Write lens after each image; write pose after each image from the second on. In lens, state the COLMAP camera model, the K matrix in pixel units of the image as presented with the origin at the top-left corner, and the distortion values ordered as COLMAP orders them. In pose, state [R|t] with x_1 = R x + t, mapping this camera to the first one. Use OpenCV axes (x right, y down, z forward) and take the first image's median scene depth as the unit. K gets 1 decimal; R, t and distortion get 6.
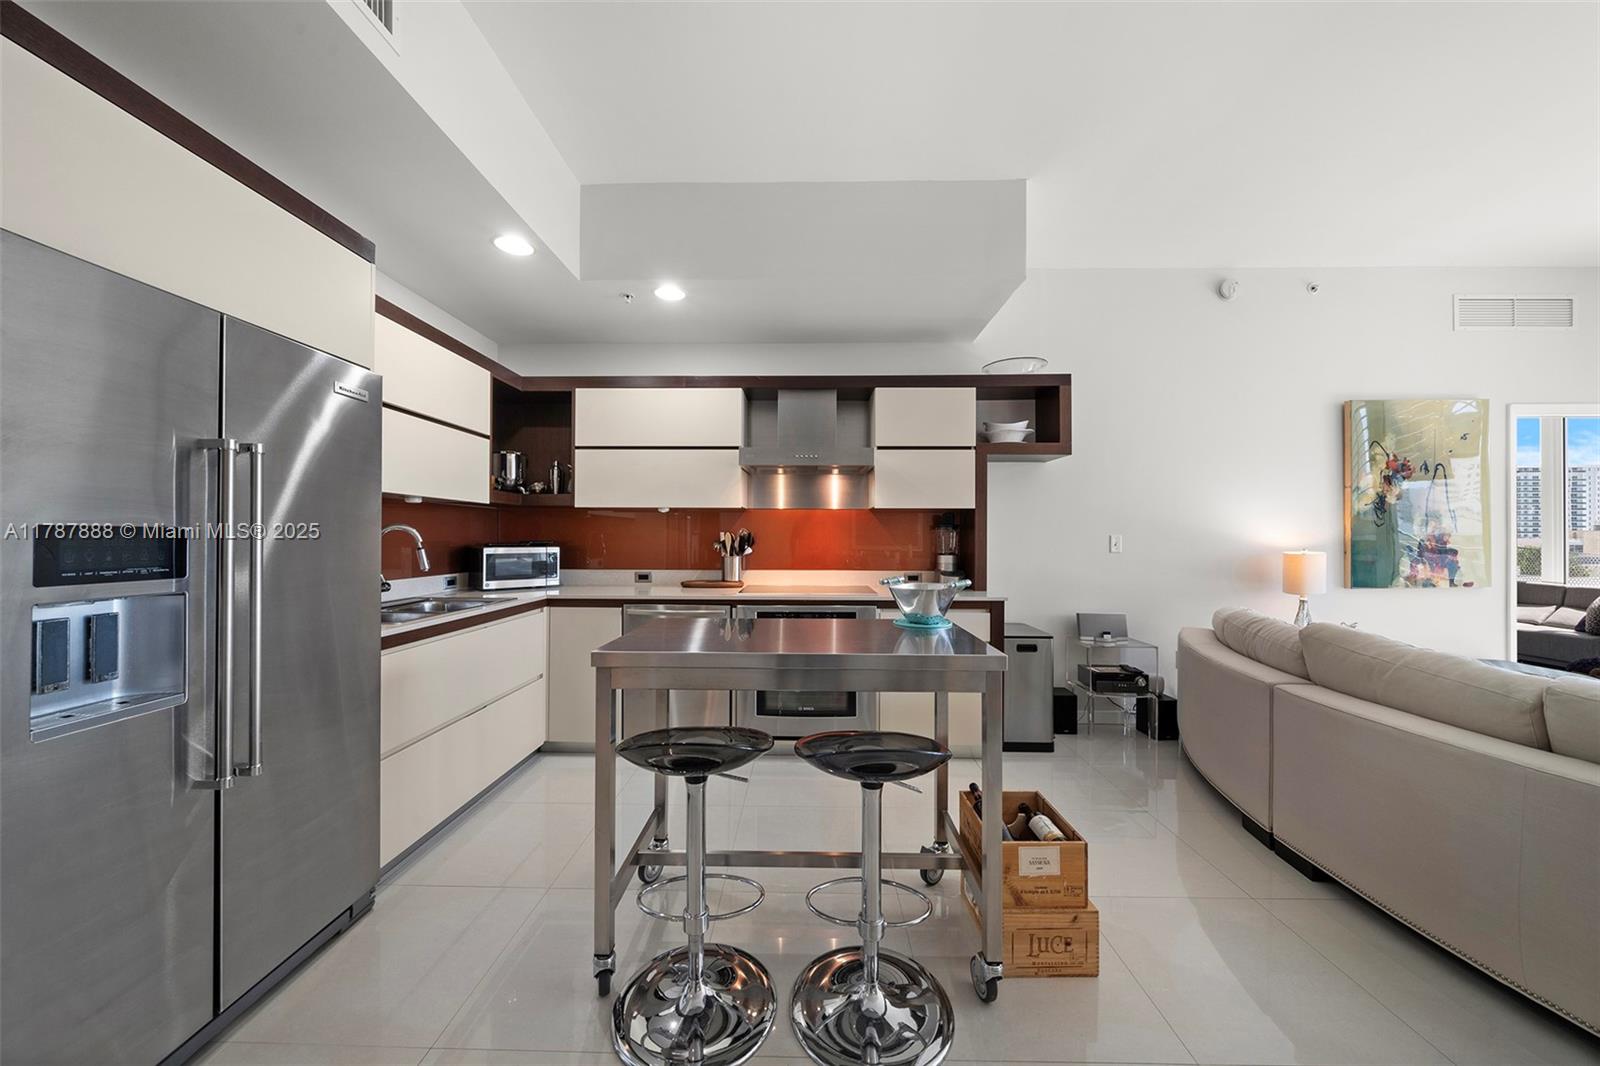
lens RADIAL K [[556.2, 0, 799.9], [0, 556.2, 534.7], [0, 0, 1]] dist [-0.003342, -0.000080]
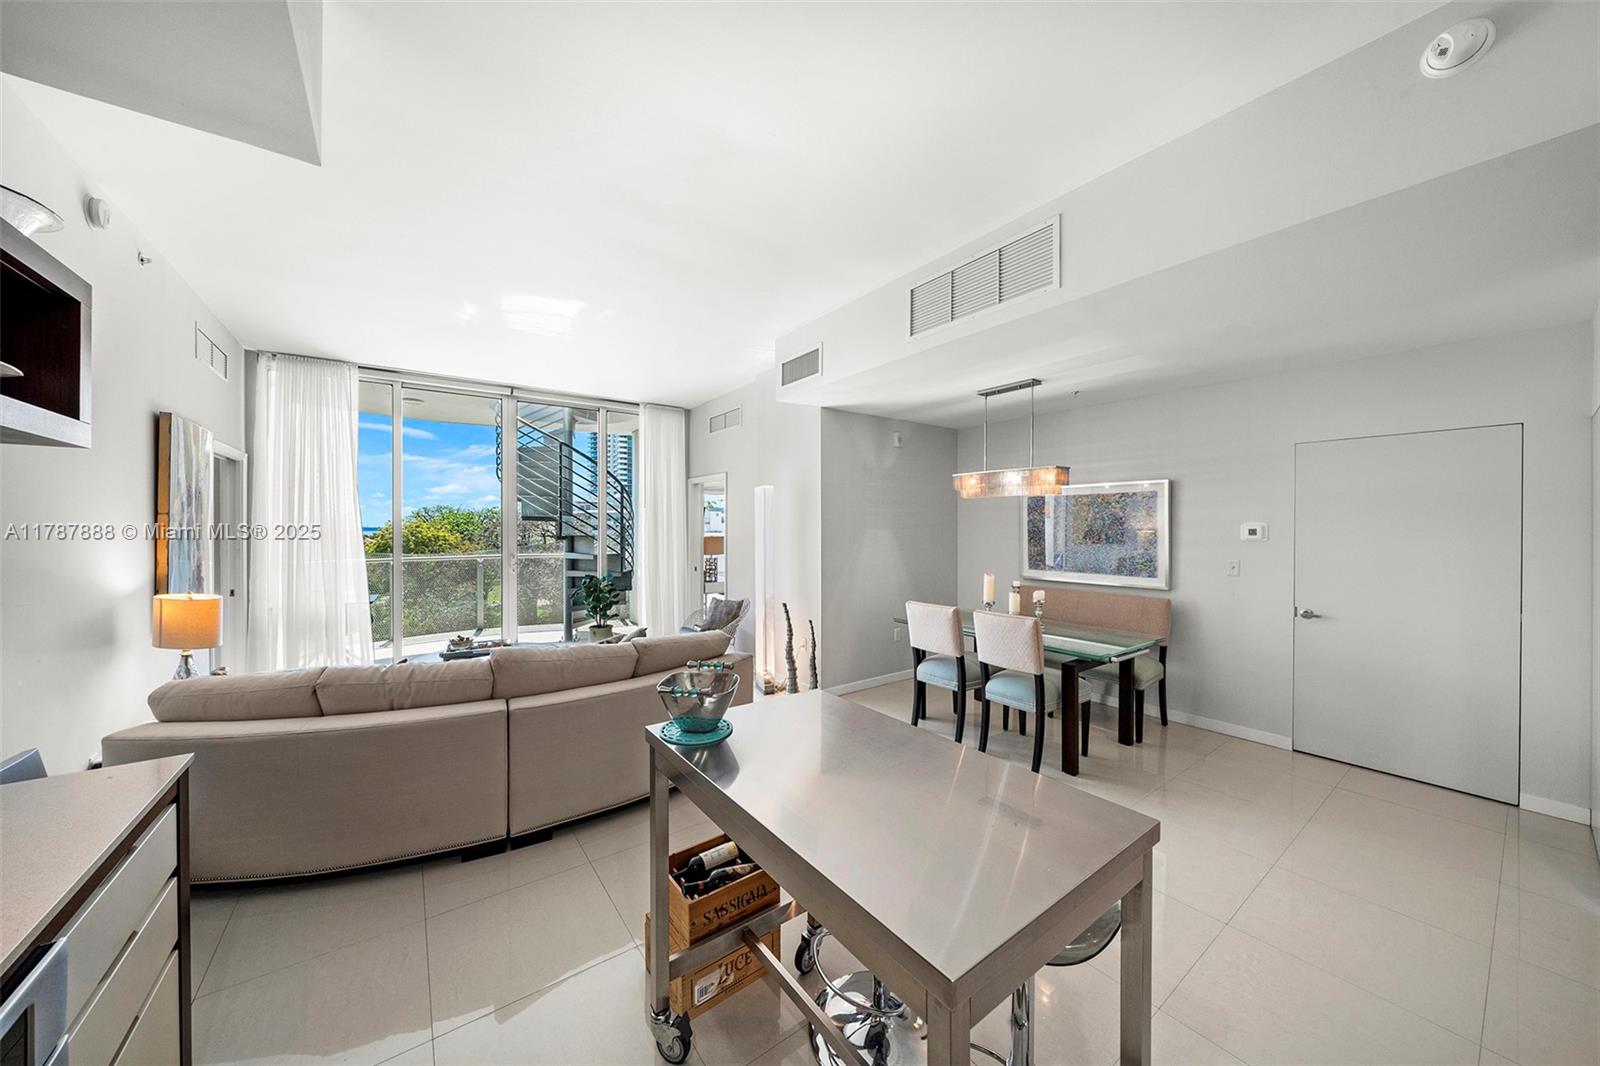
lens RADIAL K [[543.6, 0, 787.4], [0, 543.6, 530.8], [0, 0, 1]] dist [-0.001058, -0.000082]
pose [[-0.598896, -0.011617, 0.800742, -0.269740], [-0.004337, 0.999927, 0.011262, -0.078638], [-0.800815, 0.003272, -0.598903, 0.789597]]
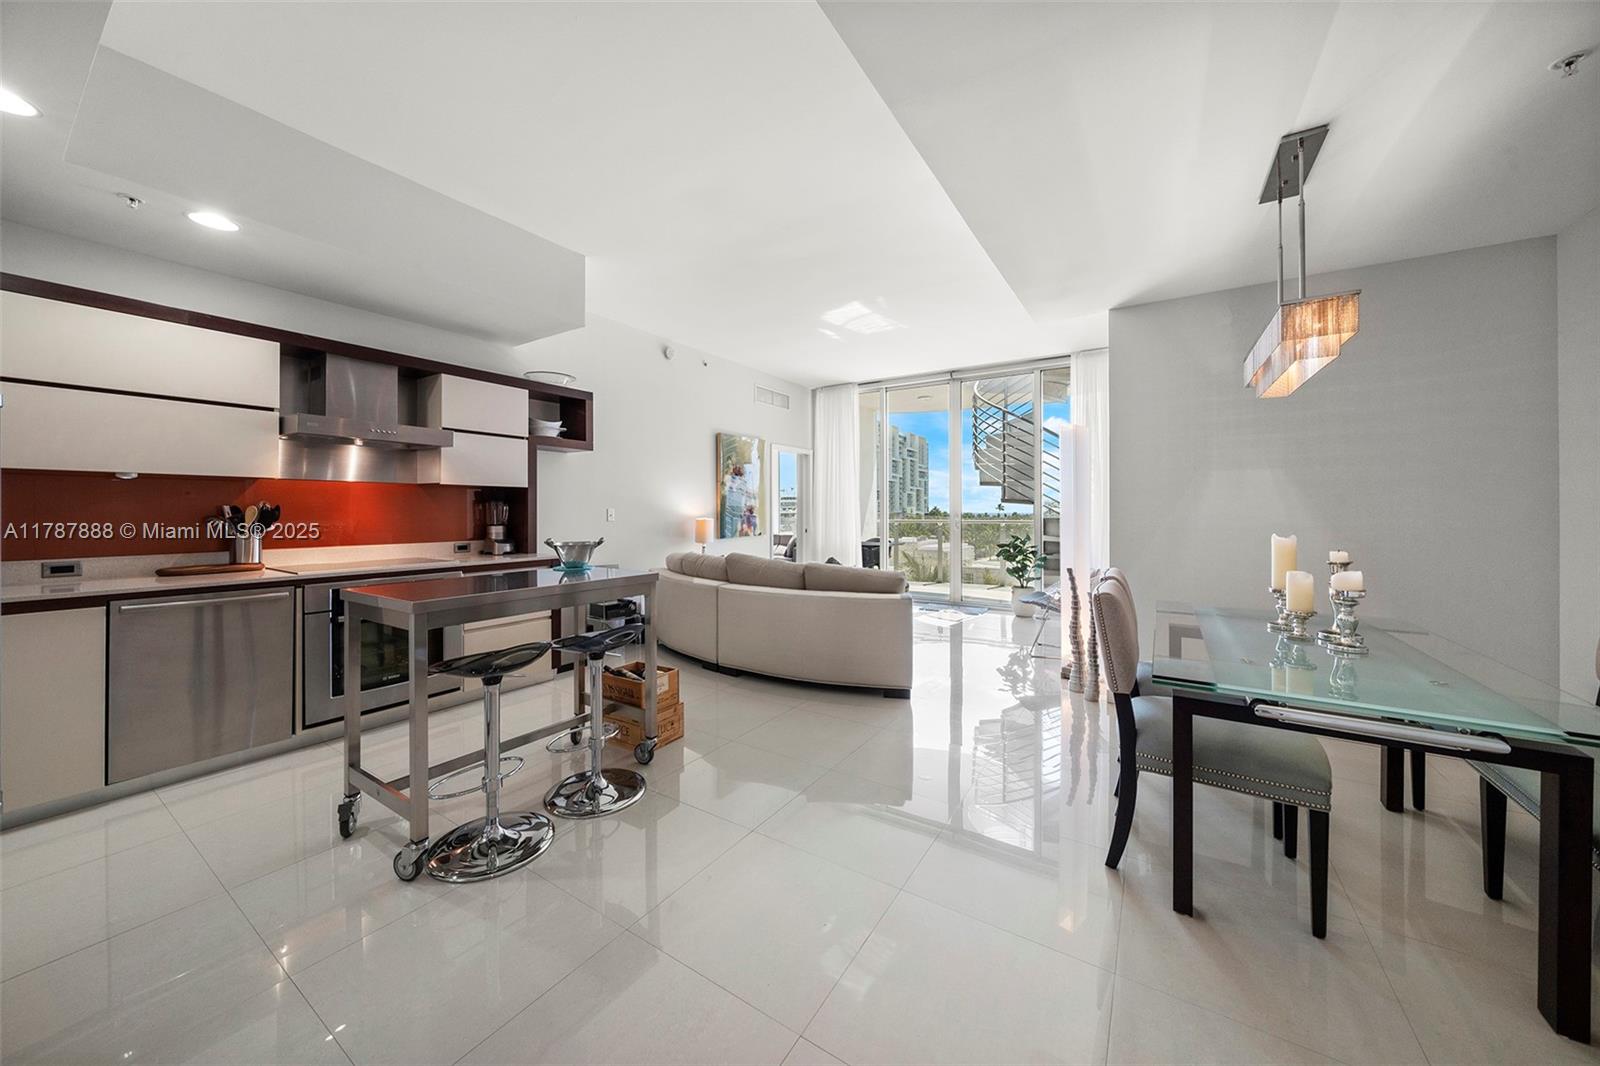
lens RADIAL K [[556.5, 0, 804.9], [0, 556.5, 511.3], [0, 0, 1]] dist [-0.000591, -0.000018]
pose [[0.520873, -0.004320, 0.853623, -0.415801], [0.000266, 0.999988, 0.004899, 0.000244], [-0.853634, -0.002325, 0.520868, -0.172753]]
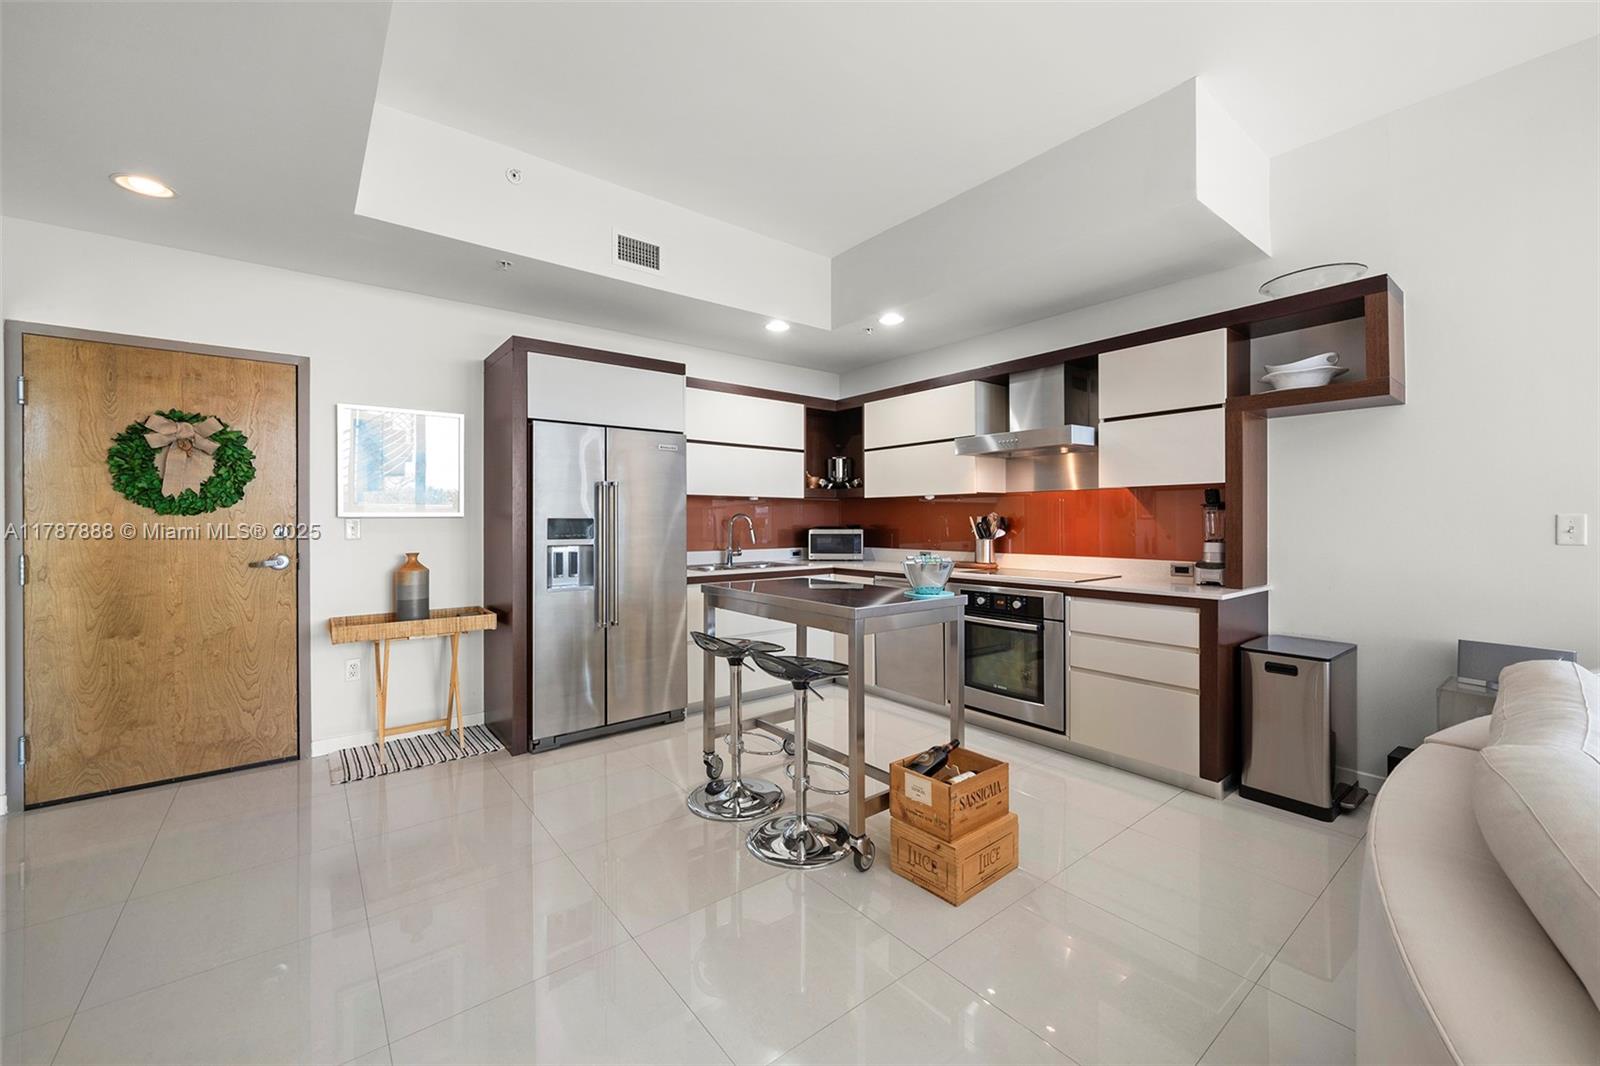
lens RADIAL K [[655.3, 0, 802.2], [0, 655.3, 516.8], [0, 0, 1]] dist [-0.000328, 0.000042]
pose [[0.625970, -0.010051, -0.779783, 0.647971], [0.007906, 0.999947, -0.006542, 0.002020], [0.779807, -0.002070, 0.626016, -0.039419]]
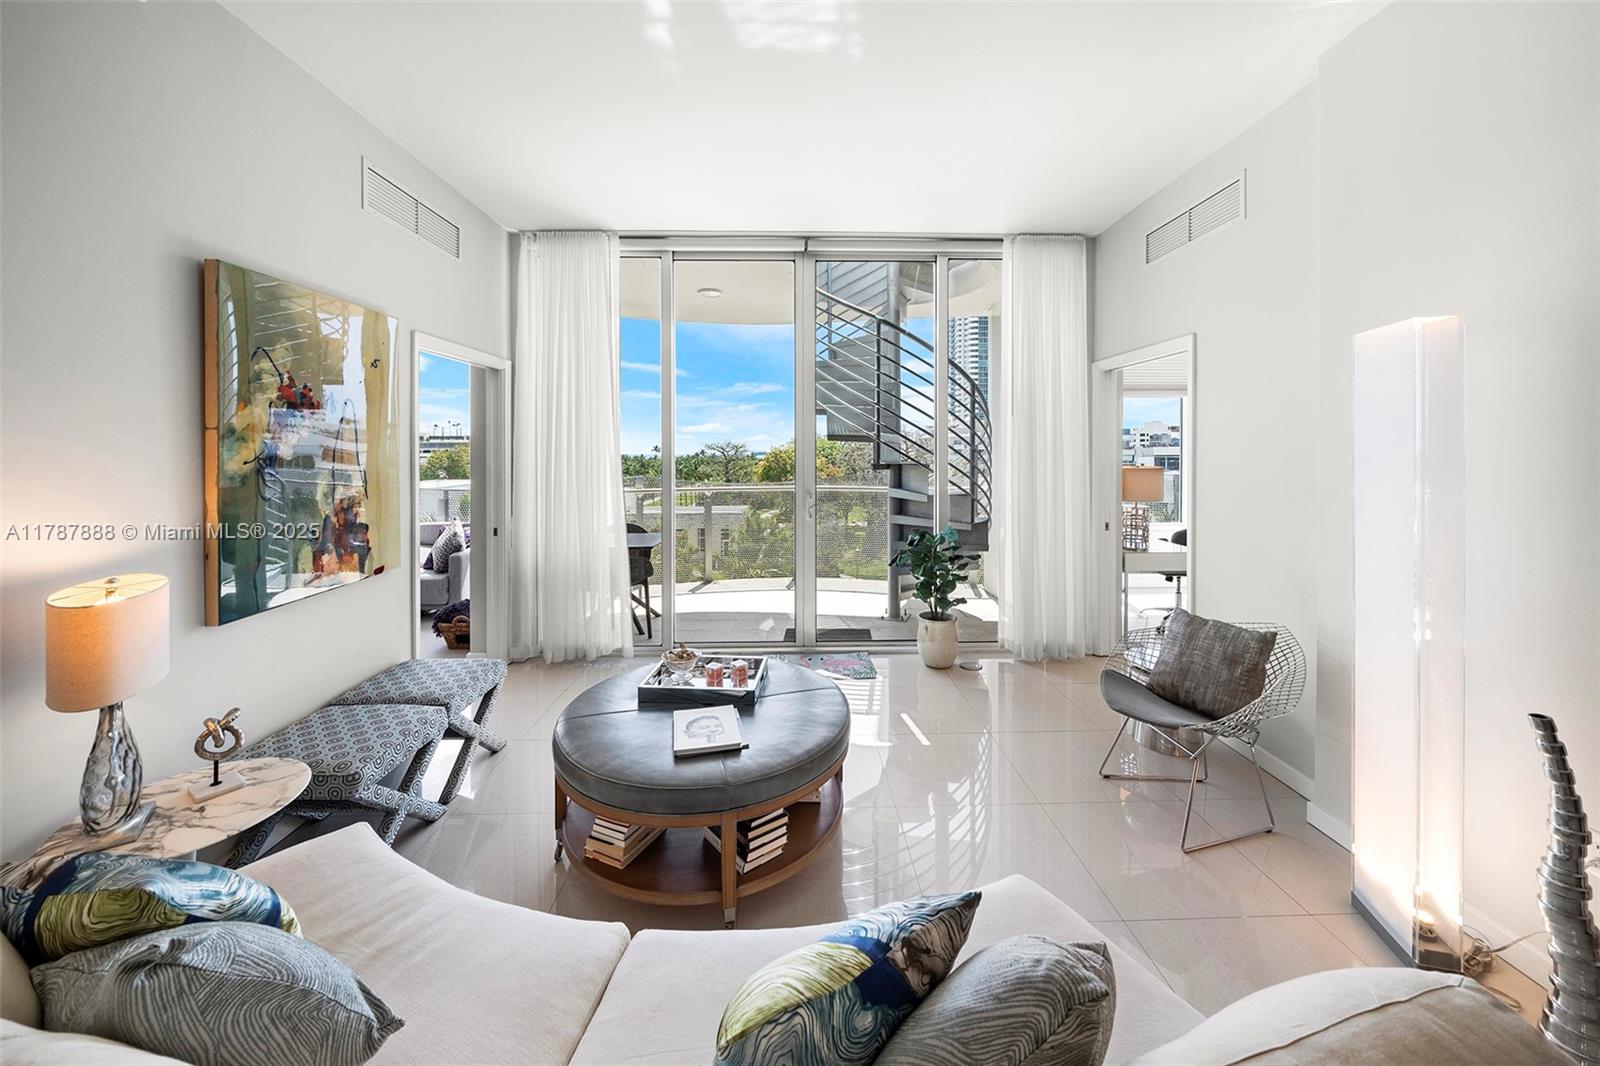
lens RADIAL K [[561.0, 0, 805.1], [0, 561.0, 452.2], [0, 0, 1]] dist [-0.001178, -0.000073]
pose [[-0.055494, -0.007287, 0.998432, 0.476349], [0.000779, 0.999973, 0.007342, -0.072325], [-0.998459, 0.001186, -0.055487, 0.518626]]
